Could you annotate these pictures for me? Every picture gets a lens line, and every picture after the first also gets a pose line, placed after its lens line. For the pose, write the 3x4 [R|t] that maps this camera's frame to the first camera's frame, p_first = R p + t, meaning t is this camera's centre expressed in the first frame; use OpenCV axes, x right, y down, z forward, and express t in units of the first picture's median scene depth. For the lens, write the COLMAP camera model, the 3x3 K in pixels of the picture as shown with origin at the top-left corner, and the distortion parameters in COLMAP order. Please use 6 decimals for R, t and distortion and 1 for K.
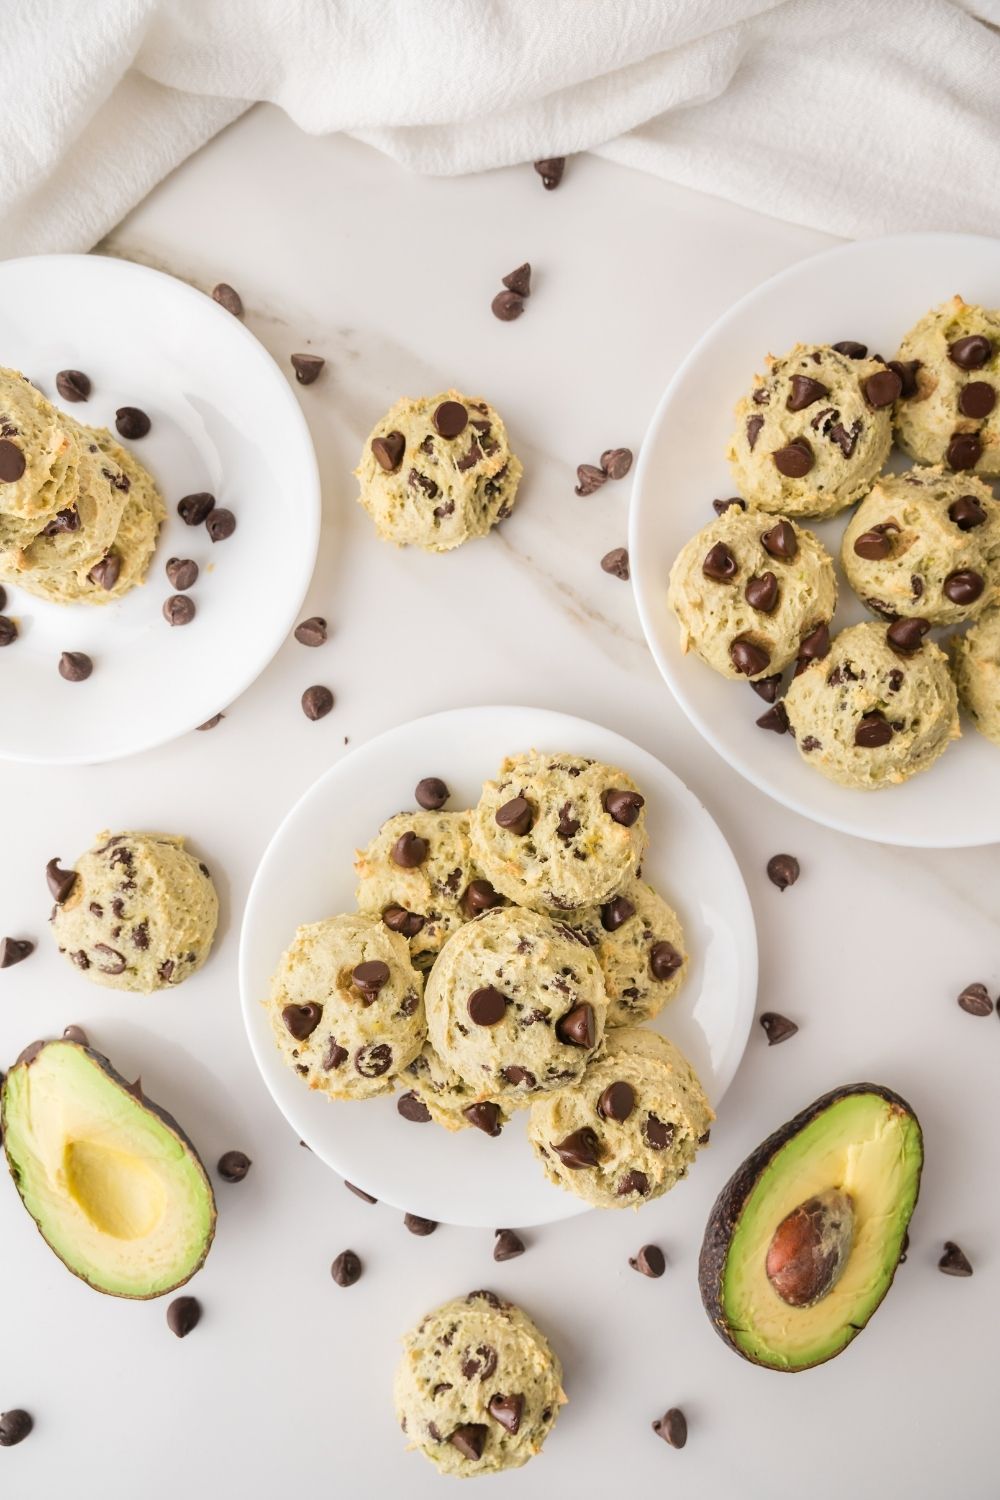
lens RADIAL K [[970.7, 0, 510.2], [0, 970.7, 720.3], [0, 0, 1]] dist [-0.006313, -0.000787]
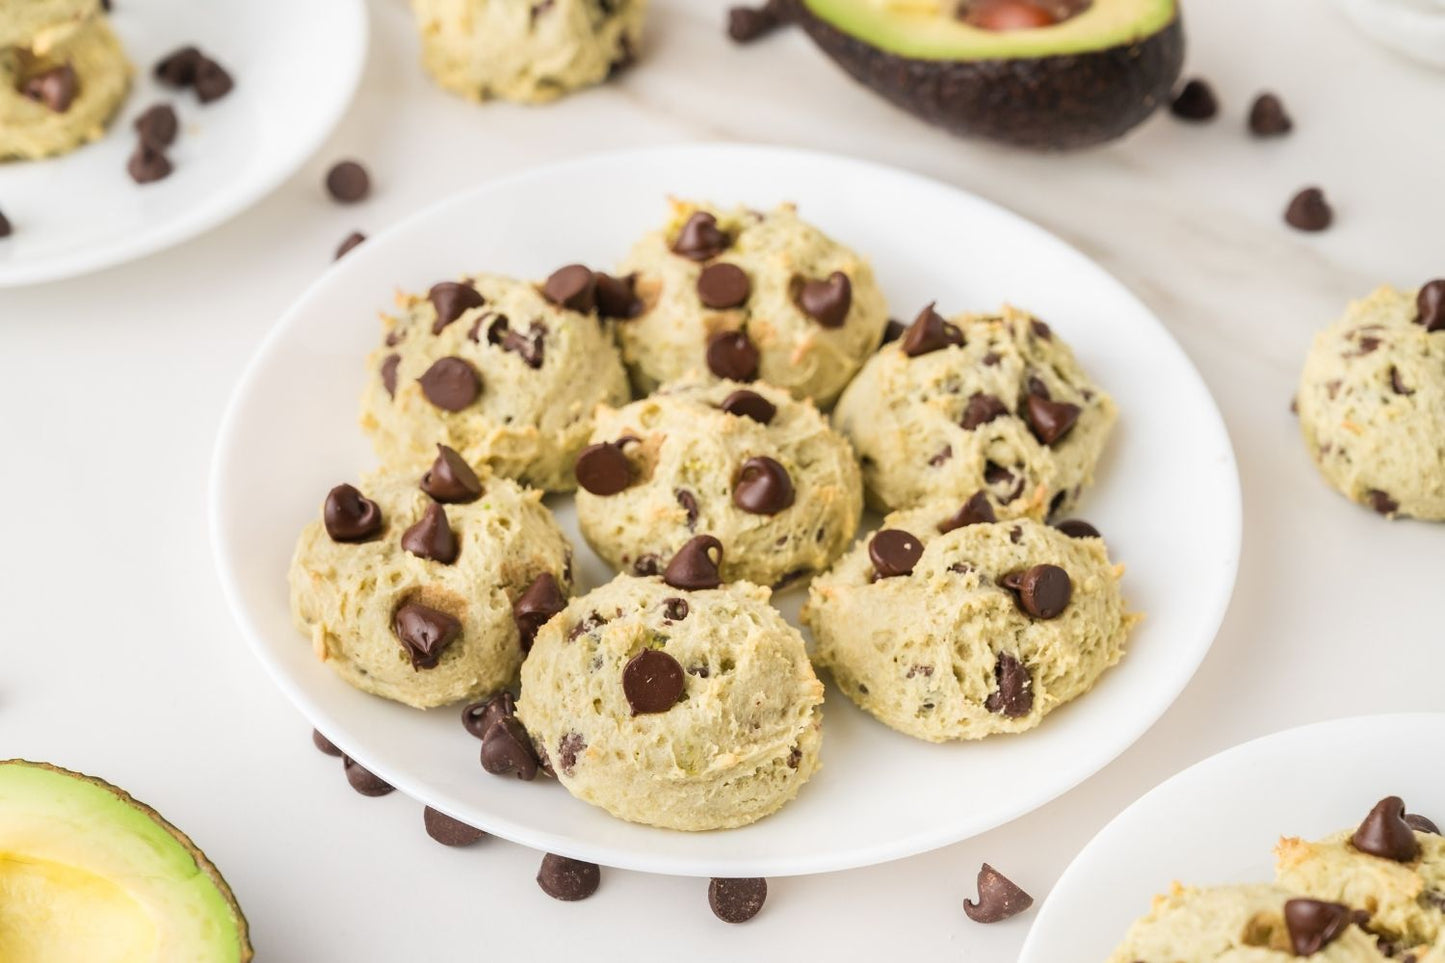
lens RADIAL K [[3063.9, 0, 722.5], [0, 3063.9, 481.5], [0, 0, 1]] dist [-0.000224, 0.155500]
pose [[0.978260, -0.142291, 0.150868, 0.156130], [0.207134, 0.706108, -0.677131, 1.151837], [-0.010179, 0.693660, 0.720230, -0.382874]]
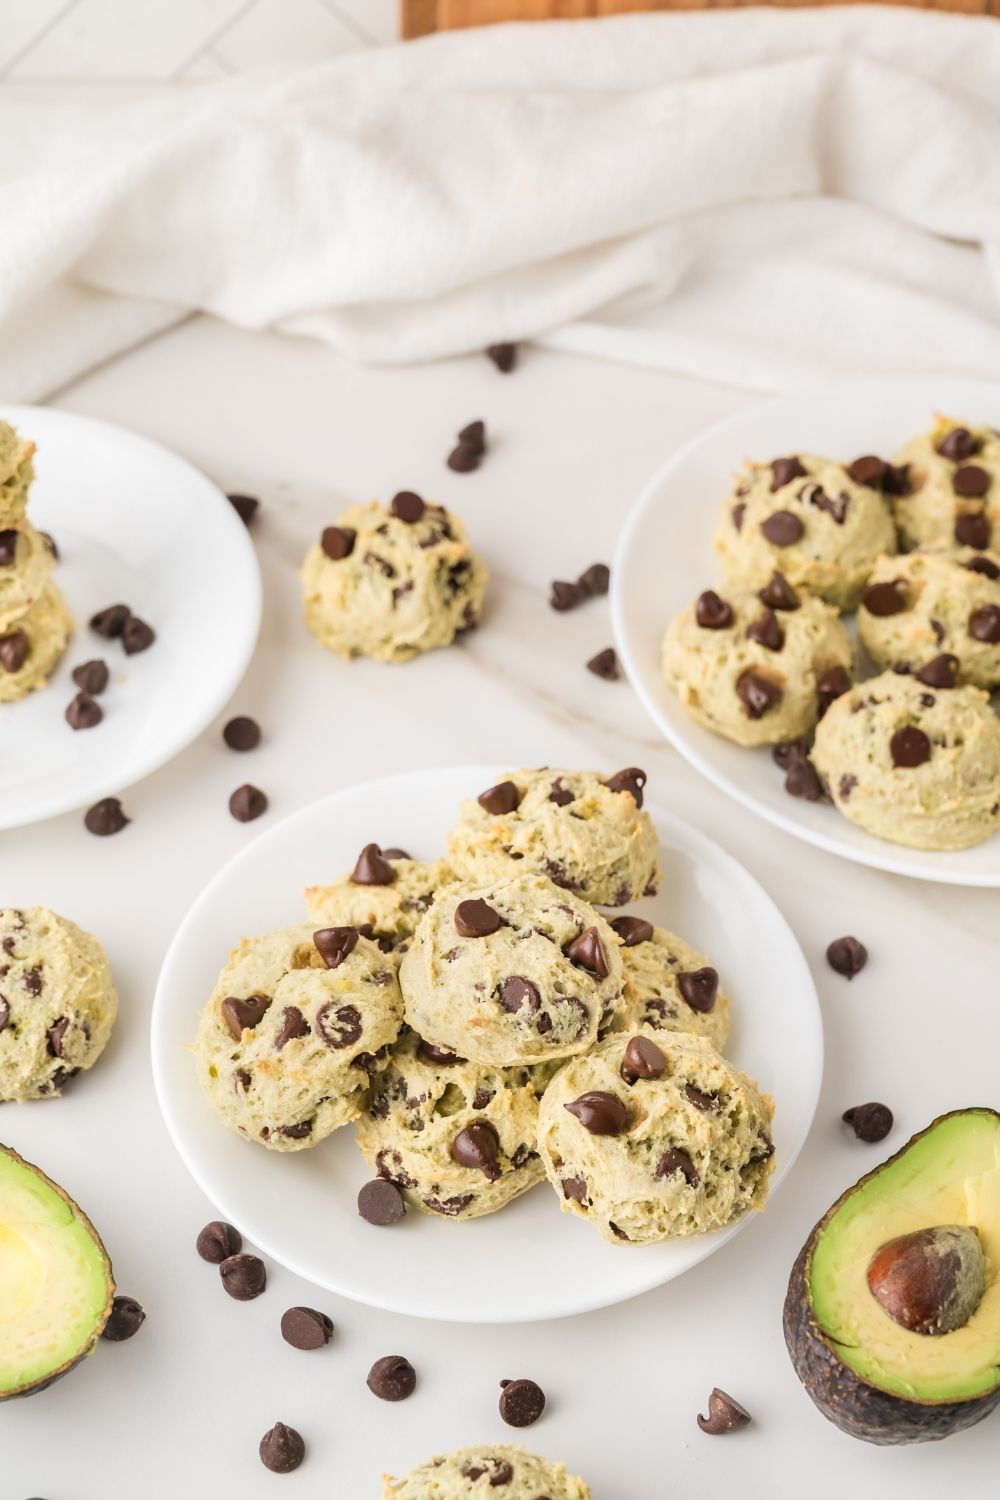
lens RADIAL K [[2569.6, 0, 548.2], [0, 2569.6, 750.4], [0, 0, 1]] dist [0.005712, 0.020012]
pose [[0.997692, -0.029709, 0.061060, -0.084707], [0.061769, 0.770576, -0.634348, 1.427581], [-0.028206, 0.636656, 0.770632, -0.739757]]
